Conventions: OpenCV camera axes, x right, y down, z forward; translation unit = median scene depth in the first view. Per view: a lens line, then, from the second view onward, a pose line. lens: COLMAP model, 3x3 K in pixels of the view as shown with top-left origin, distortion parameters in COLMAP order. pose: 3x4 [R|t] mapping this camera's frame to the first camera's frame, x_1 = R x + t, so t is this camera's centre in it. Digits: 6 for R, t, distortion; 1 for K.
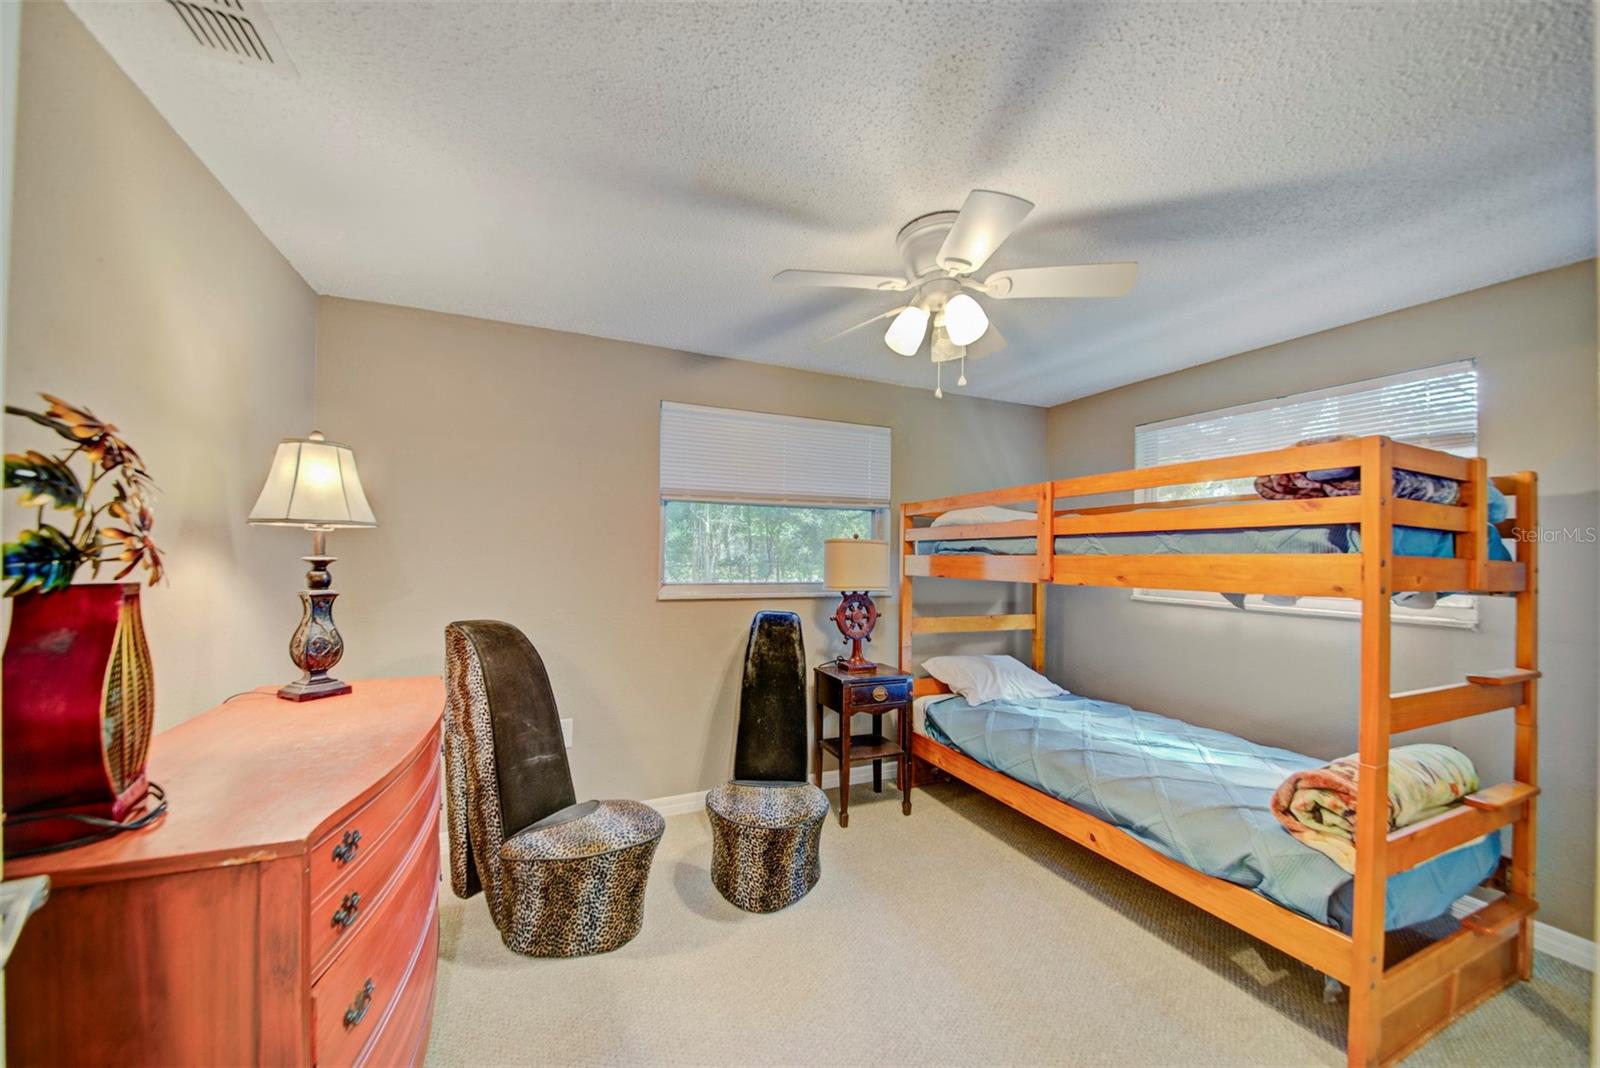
lens RADIAL K [[579.0, 0, 801.3], [0, 579.0, 552.3], [0, 0, 1]] dist [0.000386, 0.000011]
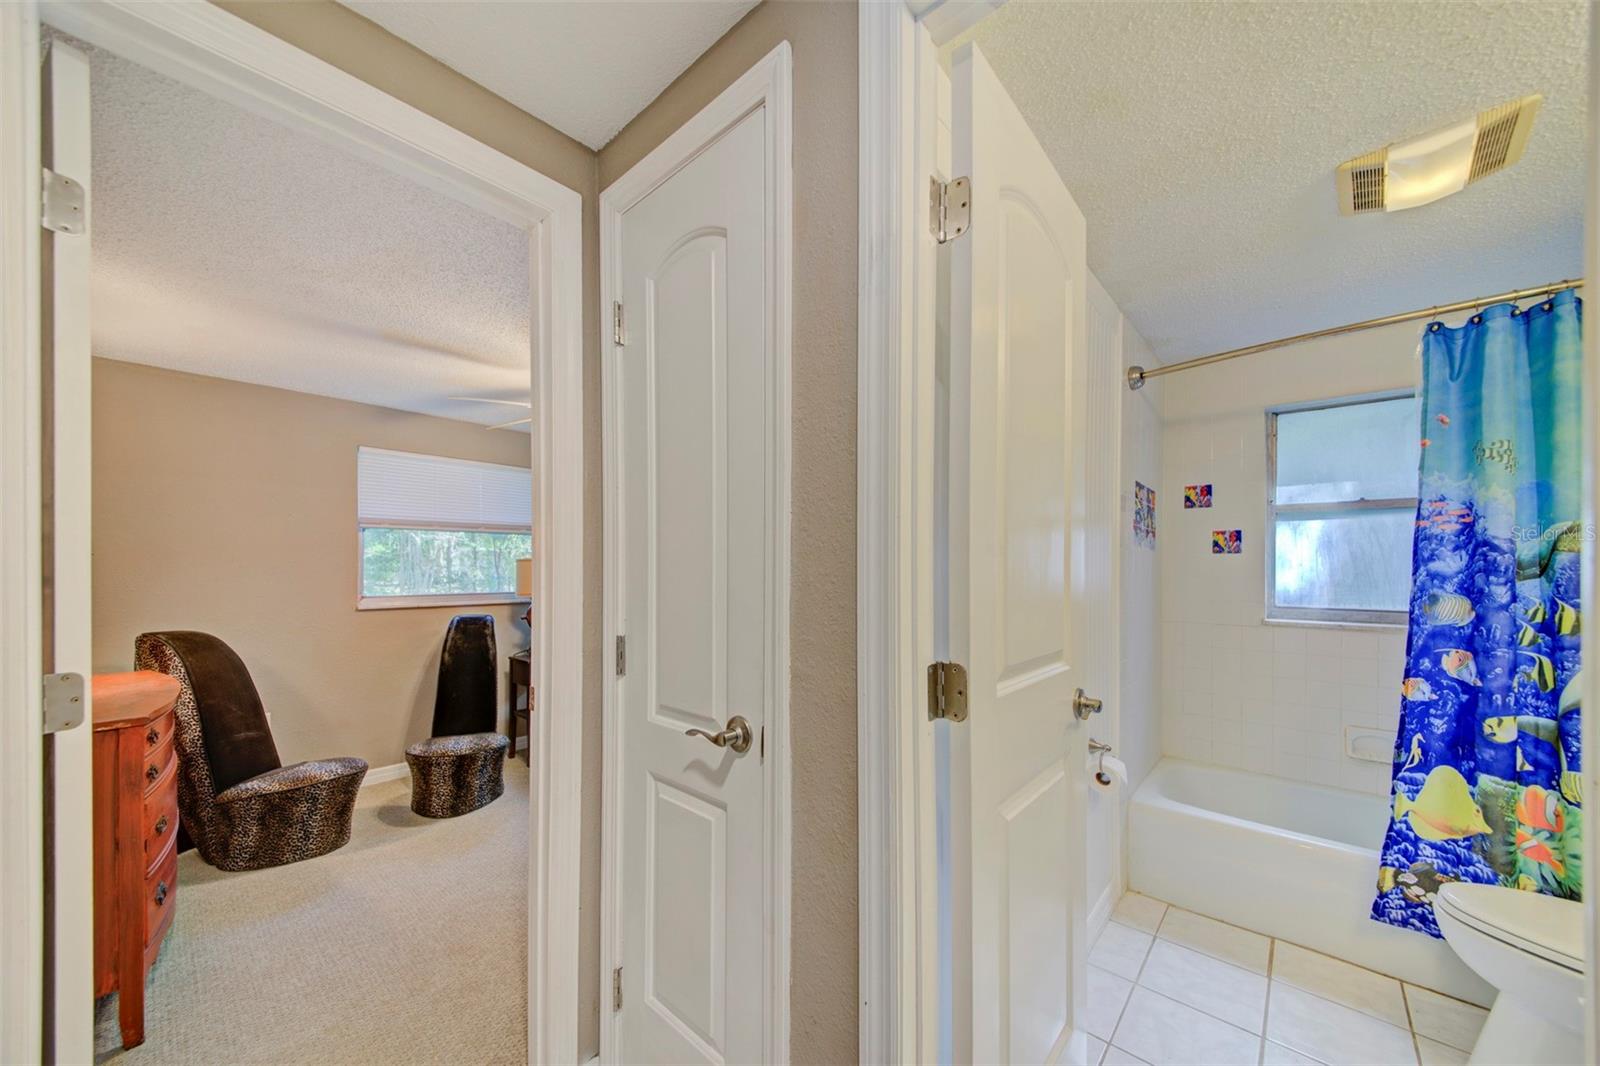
lens RADIAL K [[571.8, 0, 800.6], [0, 571.8, 570.1], [0, 0, 1]] dist [0.018655, -0.005406]
pose [[0.914626, -0.020399, 0.403786, 0.159623], [0.016712, 0.999780, 0.012654, -0.000976], [-0.403955, -0.004825, 0.914766, -0.672455]]
